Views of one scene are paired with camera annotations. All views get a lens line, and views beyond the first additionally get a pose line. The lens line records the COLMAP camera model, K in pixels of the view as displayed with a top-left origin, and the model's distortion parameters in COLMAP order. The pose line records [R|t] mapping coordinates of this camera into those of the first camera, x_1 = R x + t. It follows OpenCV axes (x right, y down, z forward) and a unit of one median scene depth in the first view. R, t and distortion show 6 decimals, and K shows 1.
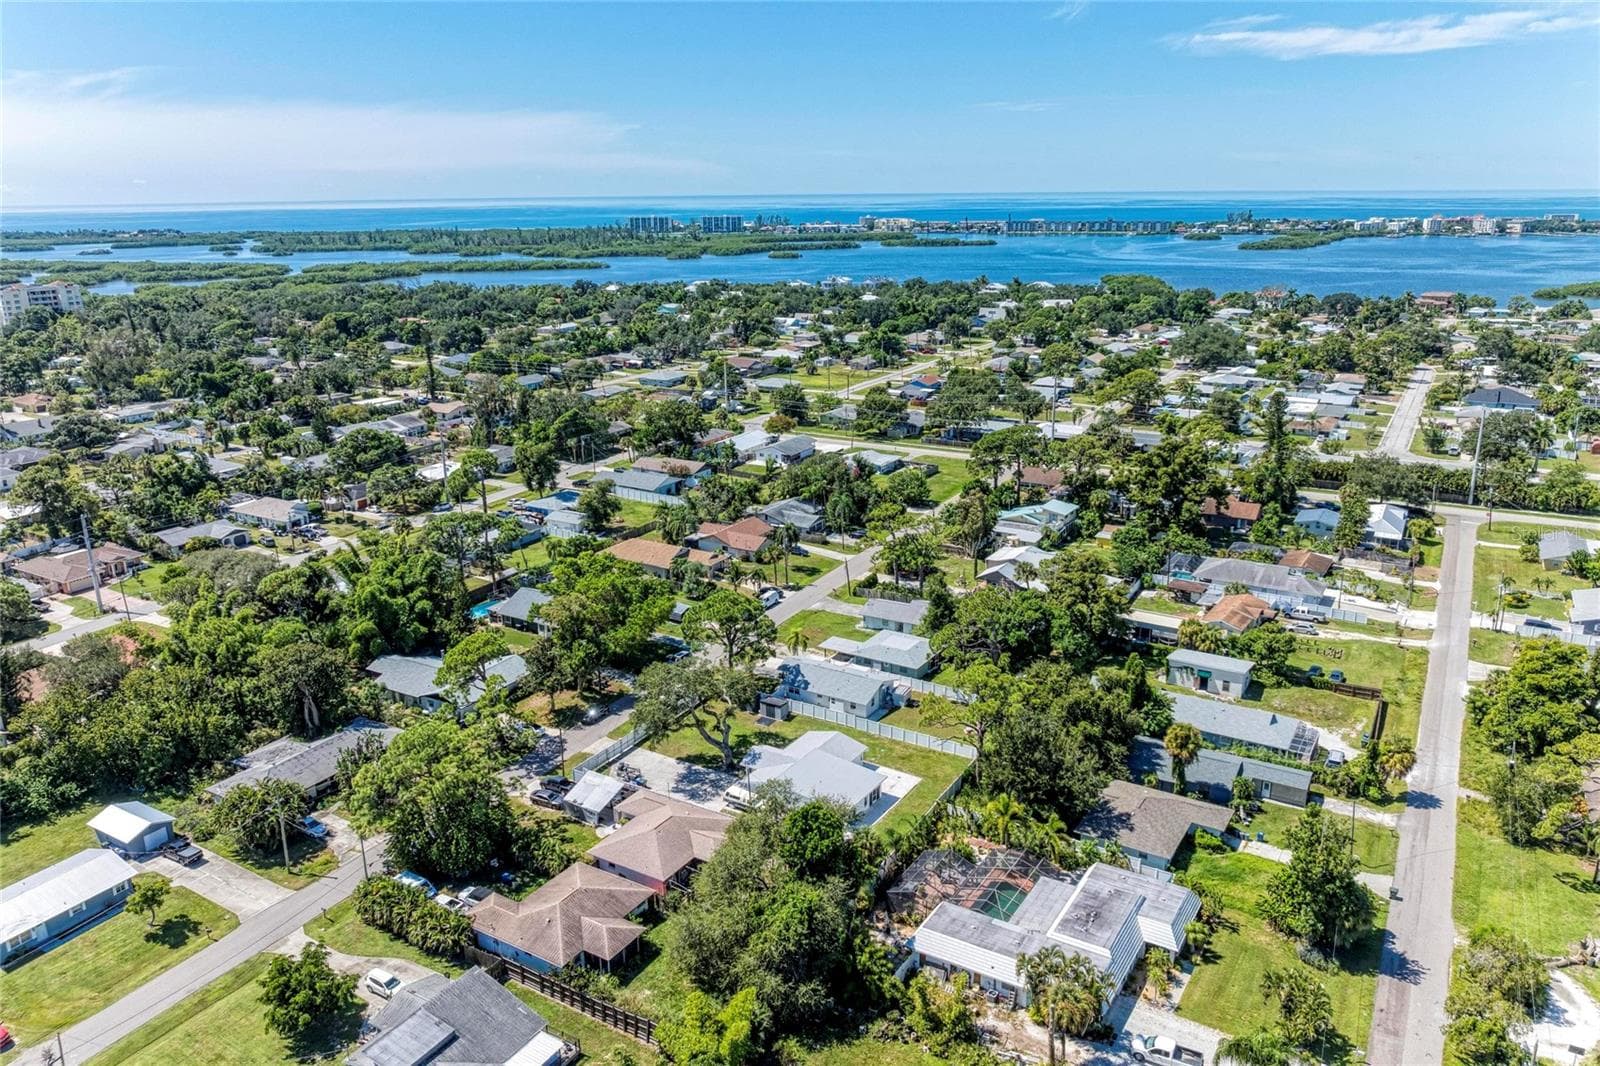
lens RADIAL K [[1141.8, 0, 802.4], [0, 1141.8, 526.8], [0, 0, 1]] dist [-0.013169, -0.001112]
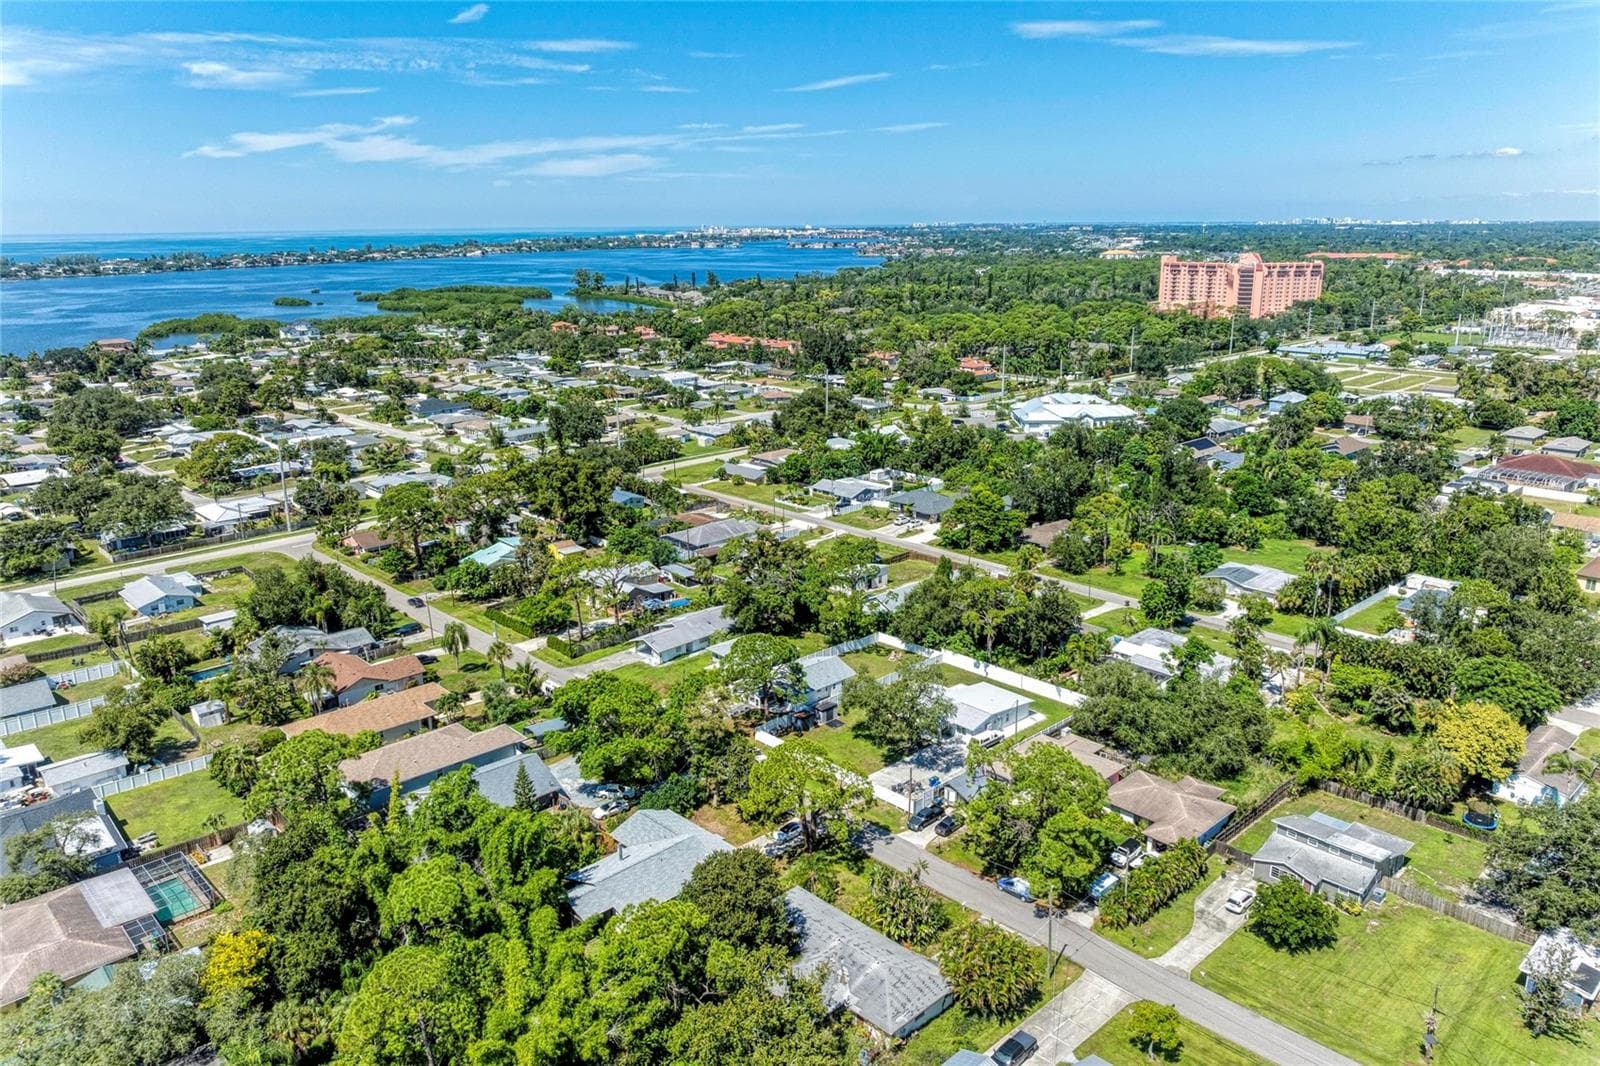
lens RADIAL K [[1141.8, 0, 802.4], [0, 1141.8, 526.8], [0, 0, 1]] dist [-0.013169, -0.001112]
pose [[0.275225, -0.242106, 0.930396, -0.608245], [0.278142, 0.946436, 0.164002, -0.115905], [-0.920265, 0.213645, 0.327822, 0.393120]]
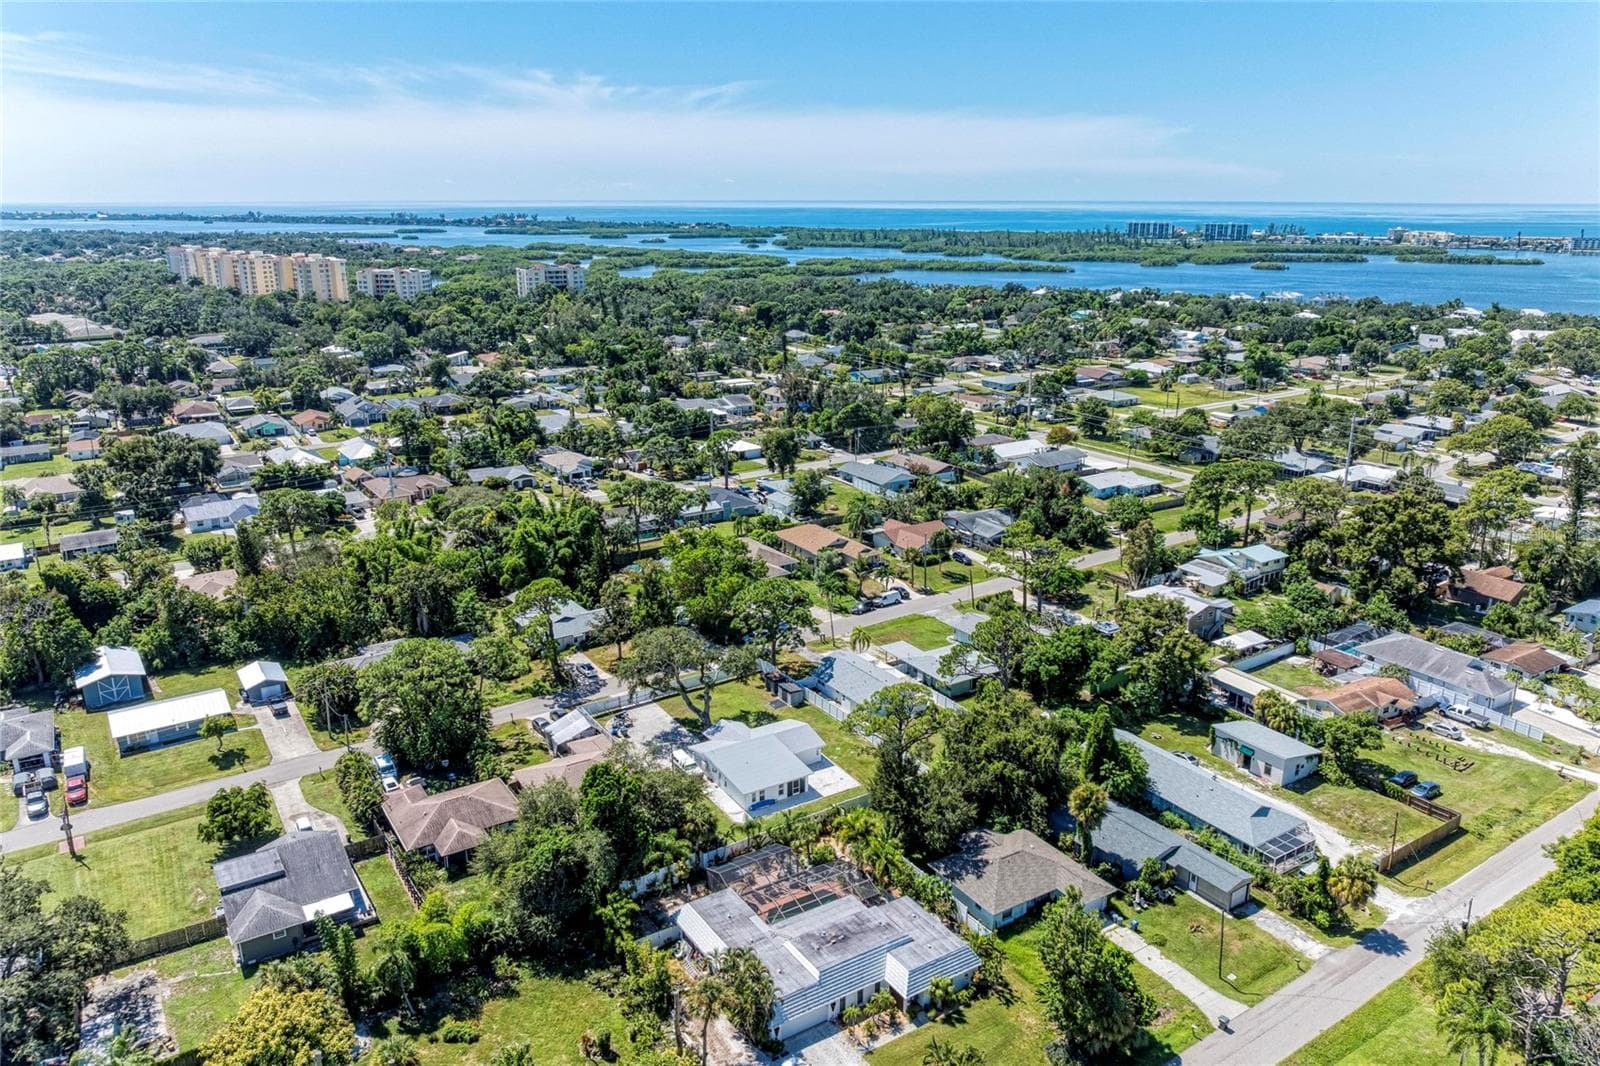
lens RADIAL K [[1123.2, 0, 800.0], [0, 1123.2, 533.0], [0, 0, 1]] dist [-0.012208, -0.004999]
pose [[0.902187, 0.134518, -0.409834, 0.241384], [-0.131733, 0.990661, 0.035171, -0.015122], [0.410738, 0.022258, 0.911482, 0.039566]]
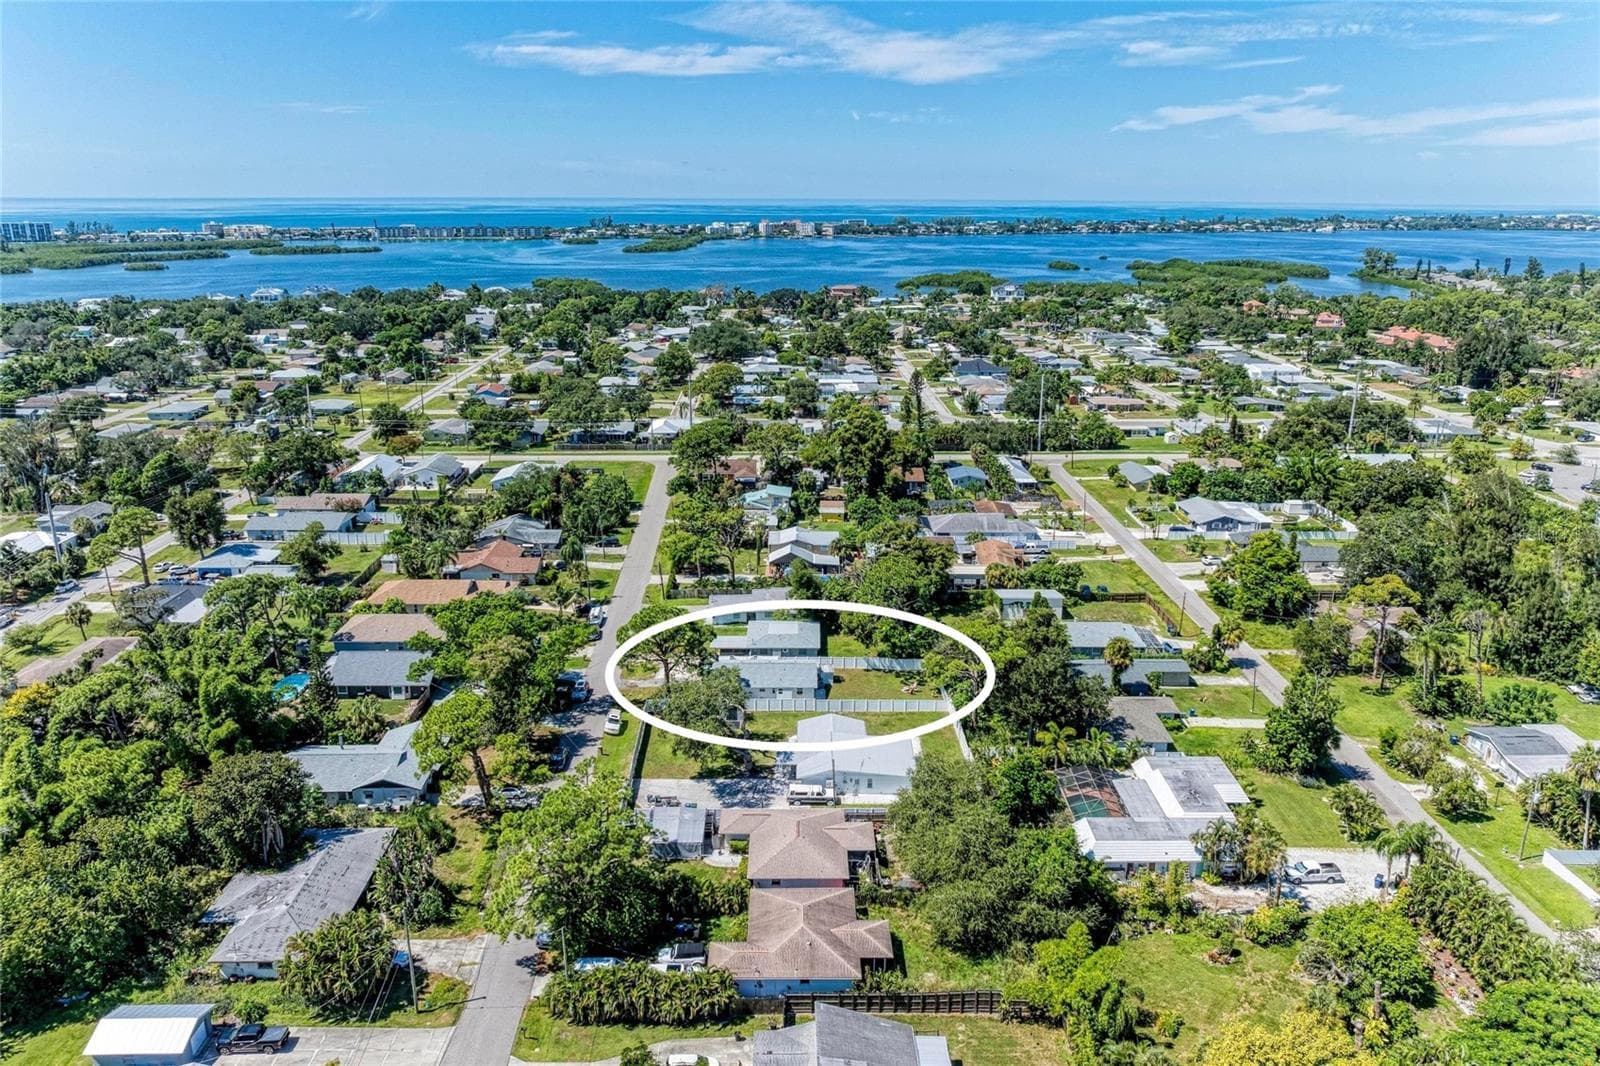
lens RADIAL K [[1123.2, 0, 800.0], [0, 1123.2, 533.0], [0, 0, 1]] dist [-0.012208, -0.004999]
pose [[0.850873, -0.138635, 0.506749, -0.283727], [0.136268, 0.989782, 0.041977, -0.018207], [-0.507391, 0.033337, 0.861071, 0.071054]]
